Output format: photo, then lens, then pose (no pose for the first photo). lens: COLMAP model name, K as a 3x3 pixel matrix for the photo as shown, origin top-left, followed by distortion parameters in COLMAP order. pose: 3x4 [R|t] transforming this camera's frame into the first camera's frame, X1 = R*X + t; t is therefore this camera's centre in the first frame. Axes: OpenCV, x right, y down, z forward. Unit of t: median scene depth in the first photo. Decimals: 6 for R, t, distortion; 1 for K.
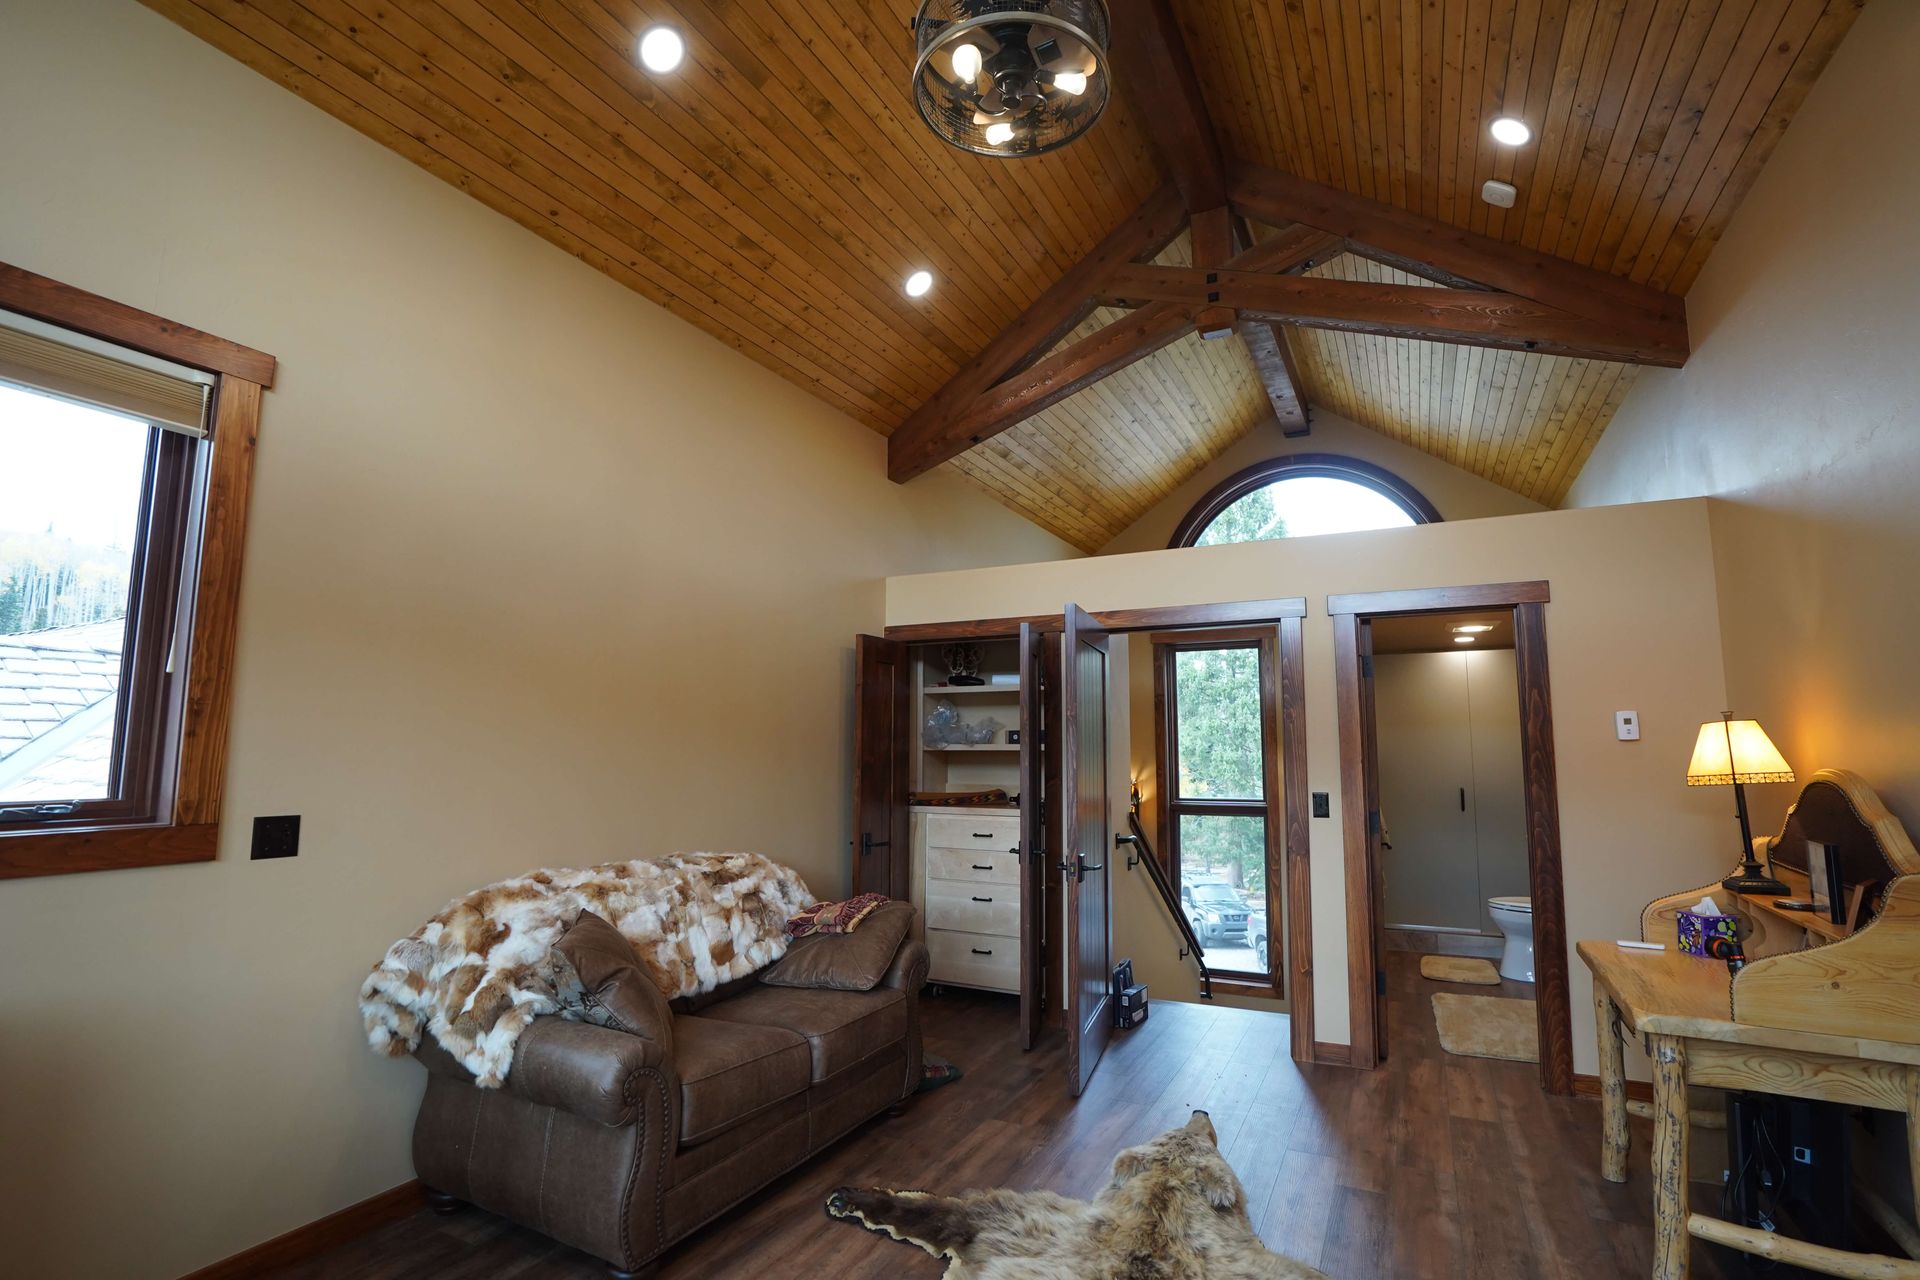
lens RADIAL K [[878.1, 0, 960.0], [0, 878.1, 640.0], [0, 0, 1]] dist [-0.001042, -0.000140]
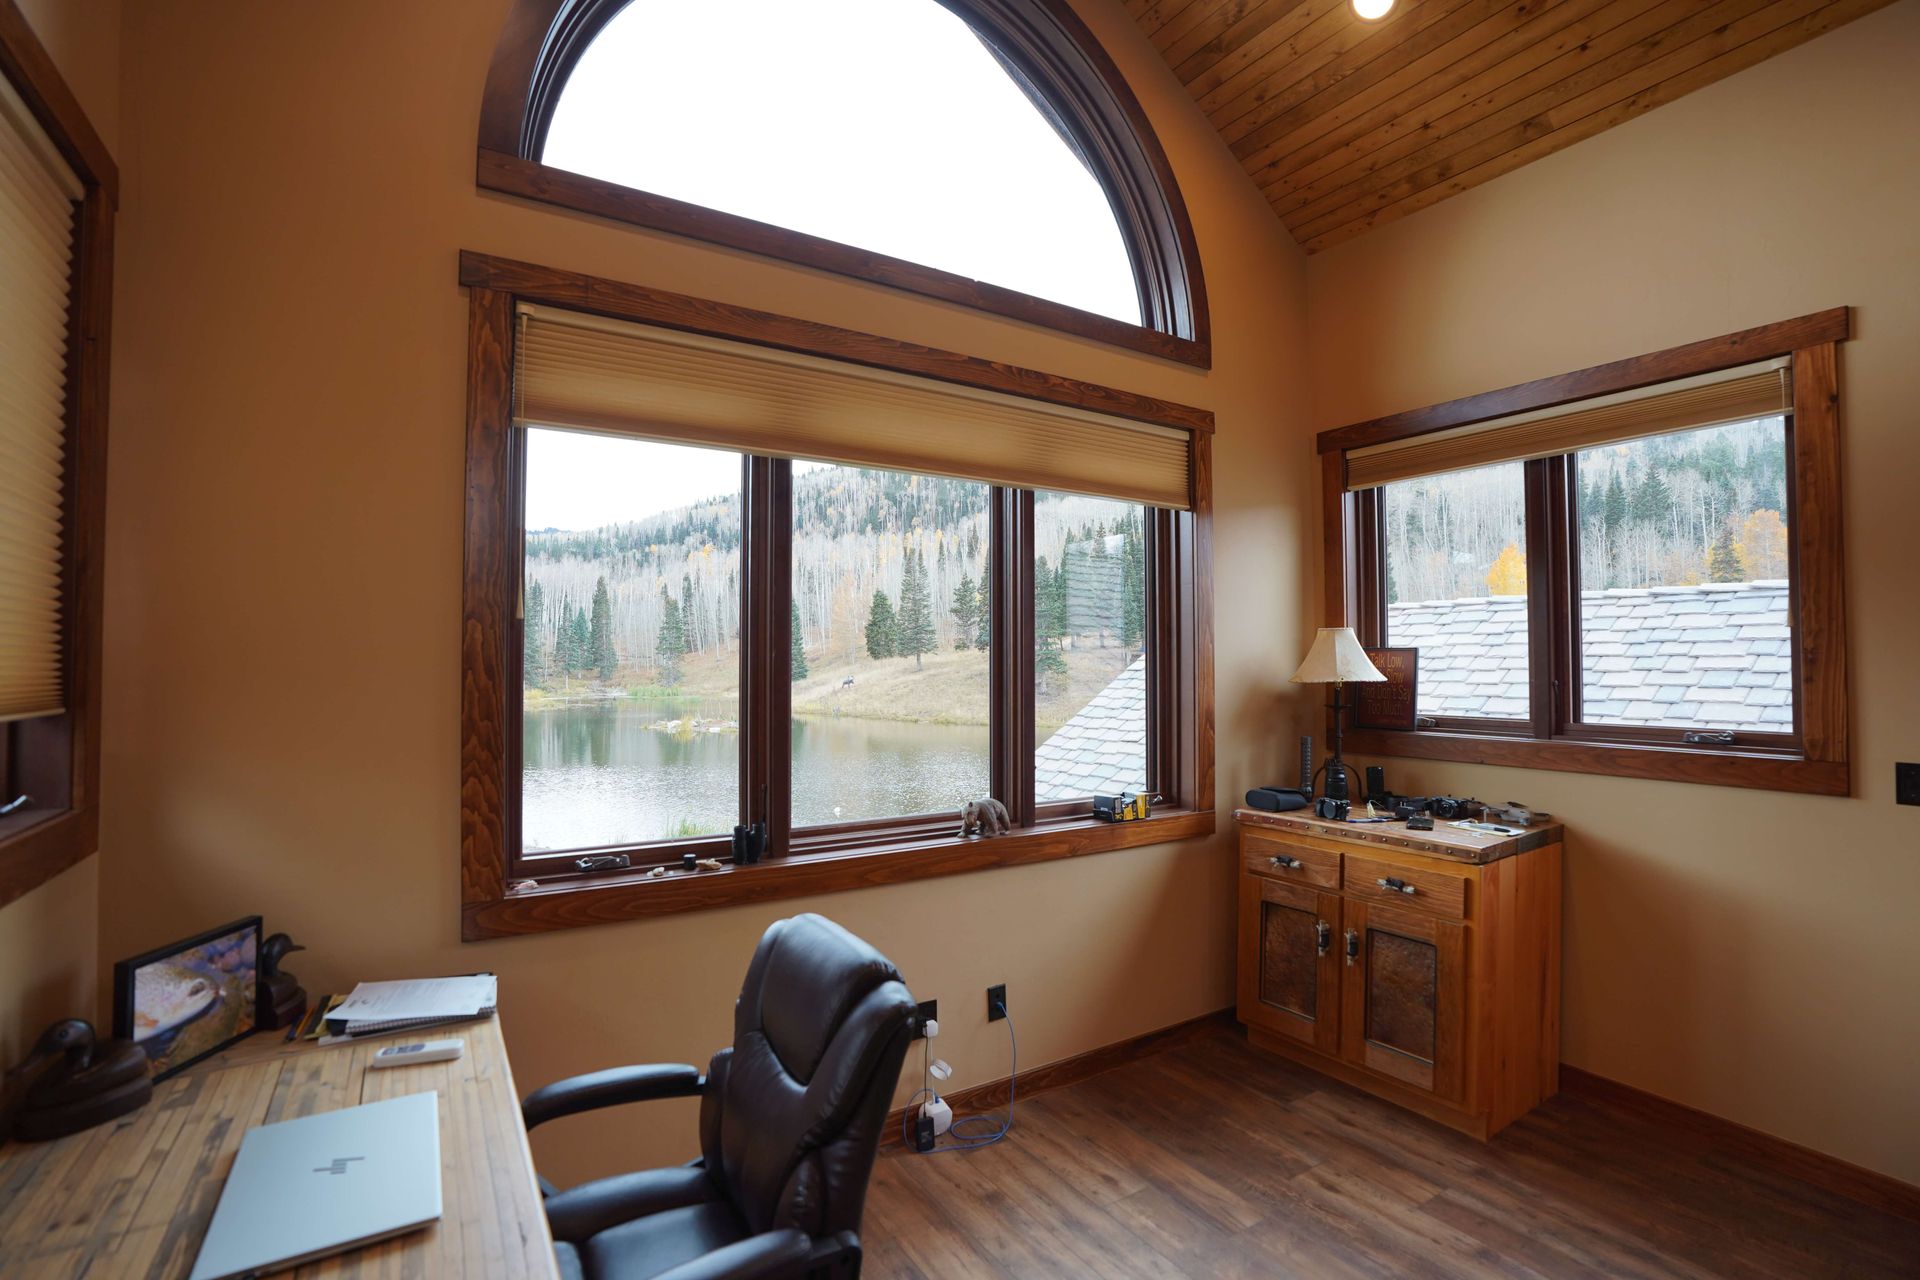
lens RADIAL K [[878.1, 0, 960.0], [0, 878.1, 640.0], [0, 0, 1]] dist [-0.001042, -0.000140]
pose [[-0.512880, -0.018855, -0.858253, 0.623707], [0.108580, 0.990305, -0.086642, 0.034193], [0.851566, -0.137626, -0.505861, 0.627395]]
